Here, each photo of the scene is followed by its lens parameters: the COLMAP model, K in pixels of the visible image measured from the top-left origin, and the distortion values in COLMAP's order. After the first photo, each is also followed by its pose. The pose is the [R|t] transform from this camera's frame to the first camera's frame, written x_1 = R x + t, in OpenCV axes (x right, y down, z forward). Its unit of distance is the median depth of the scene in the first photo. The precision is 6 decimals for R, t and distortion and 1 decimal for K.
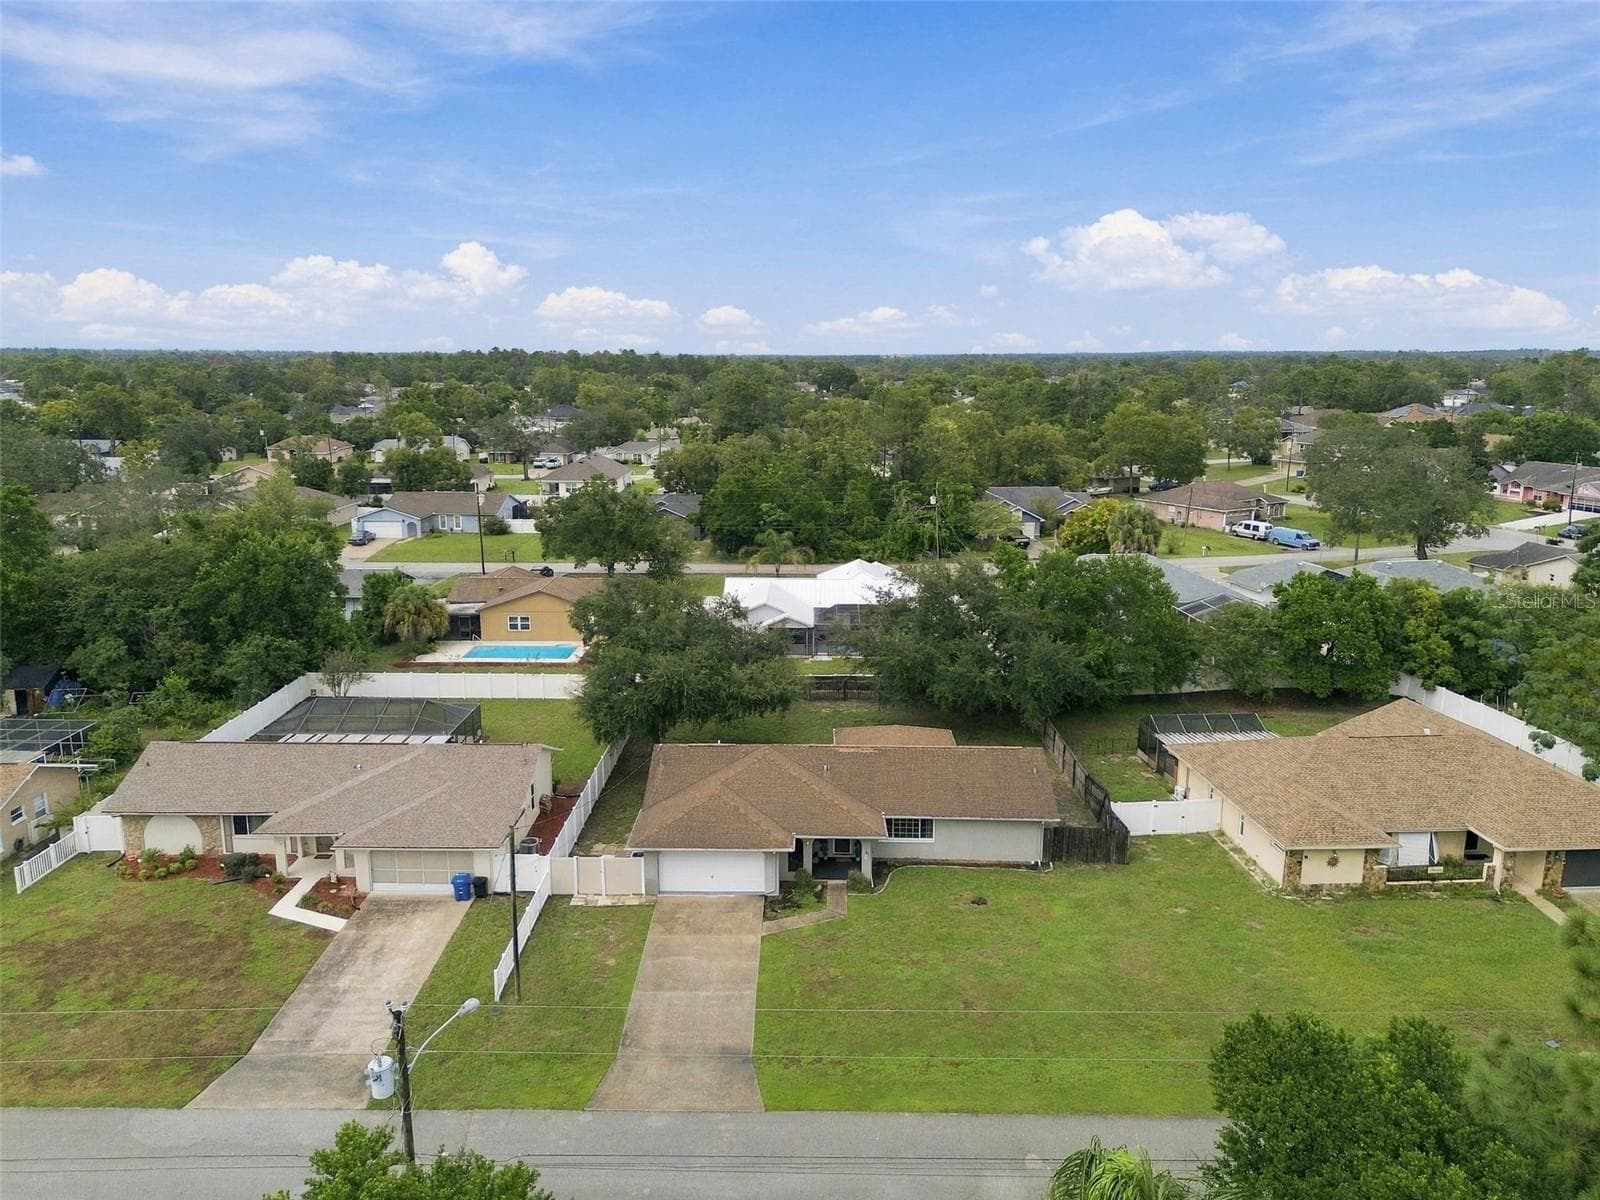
lens RADIAL K [[1137.6, 0, 800.9], [0, 1137.6, 691.3], [0, 0, 1]] dist [0.009682, 0.002278]
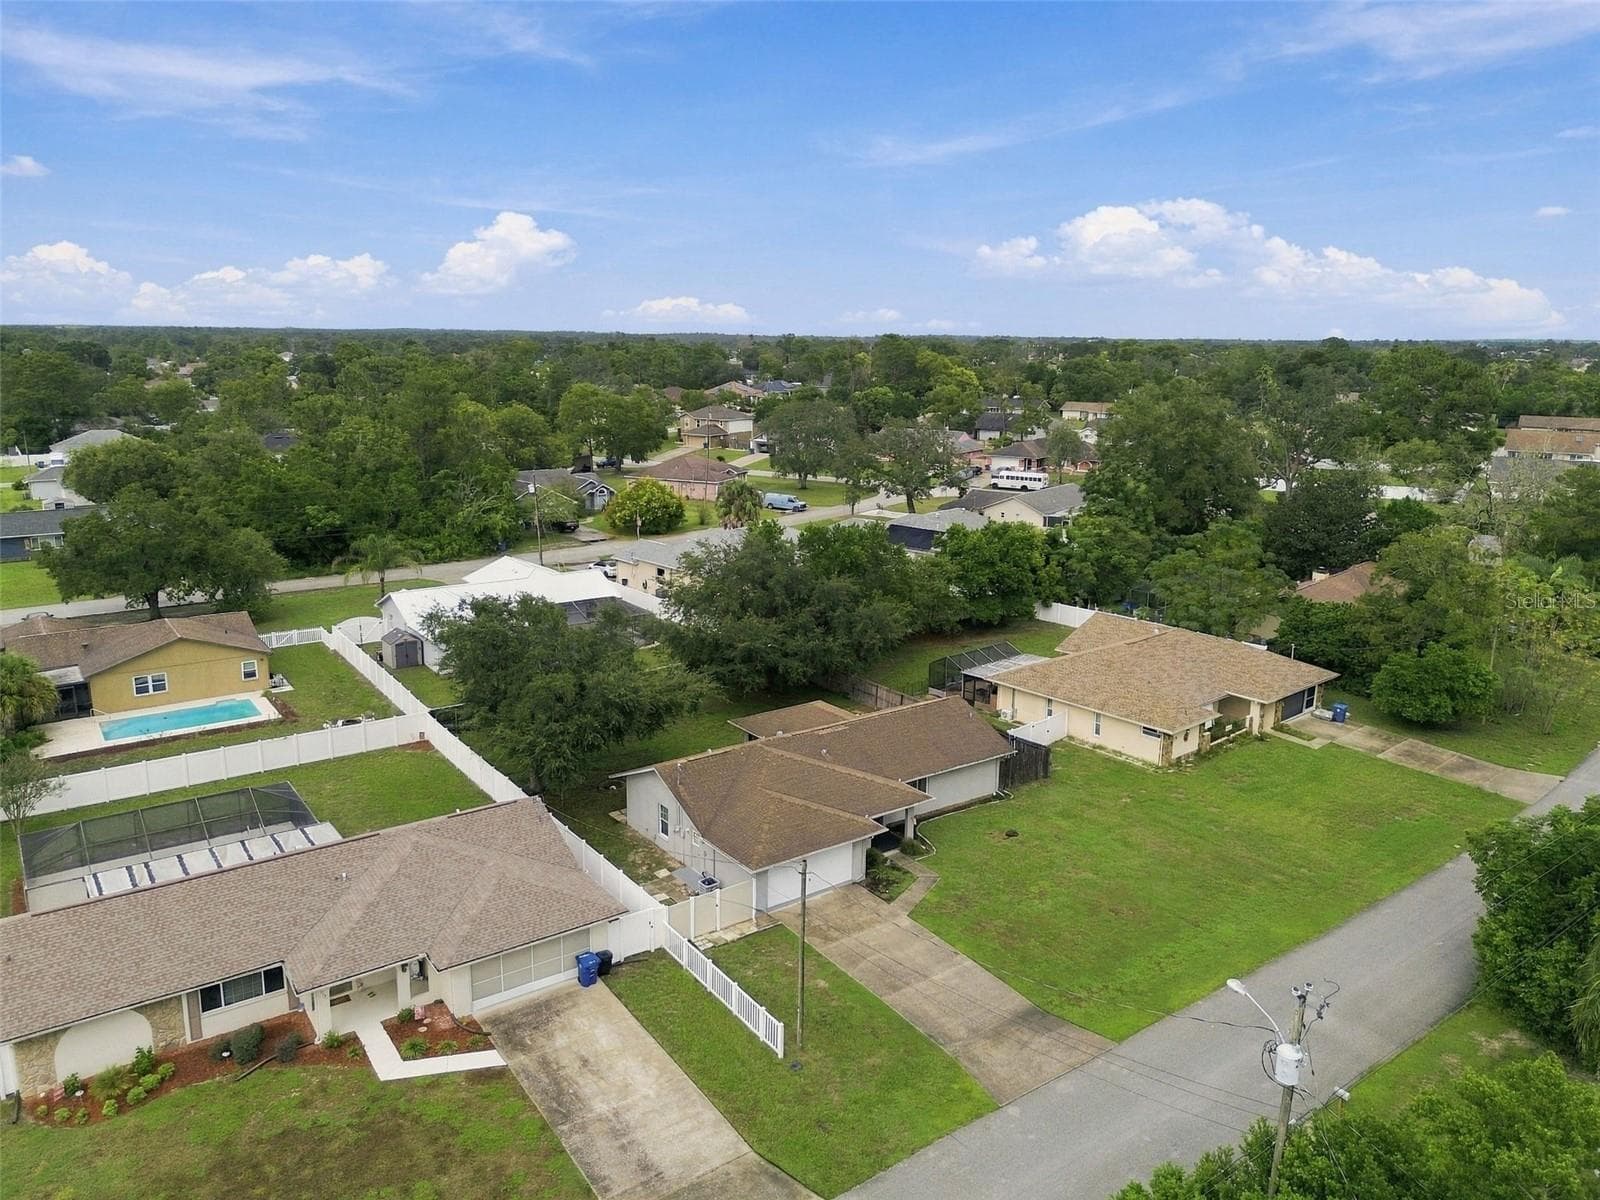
lens RADIAL K [[1116.4, 0, 792.8], [0, 1116.4, 689.6], [0, 0, 1]] dist [0.062780, -0.000639]
pose [[0.815873, -0.181313, 0.549069, -0.567595], [0.168922, 0.982880, 0.073562, -0.069258], [-0.553007, 0.032732, 0.832533, 0.184698]]
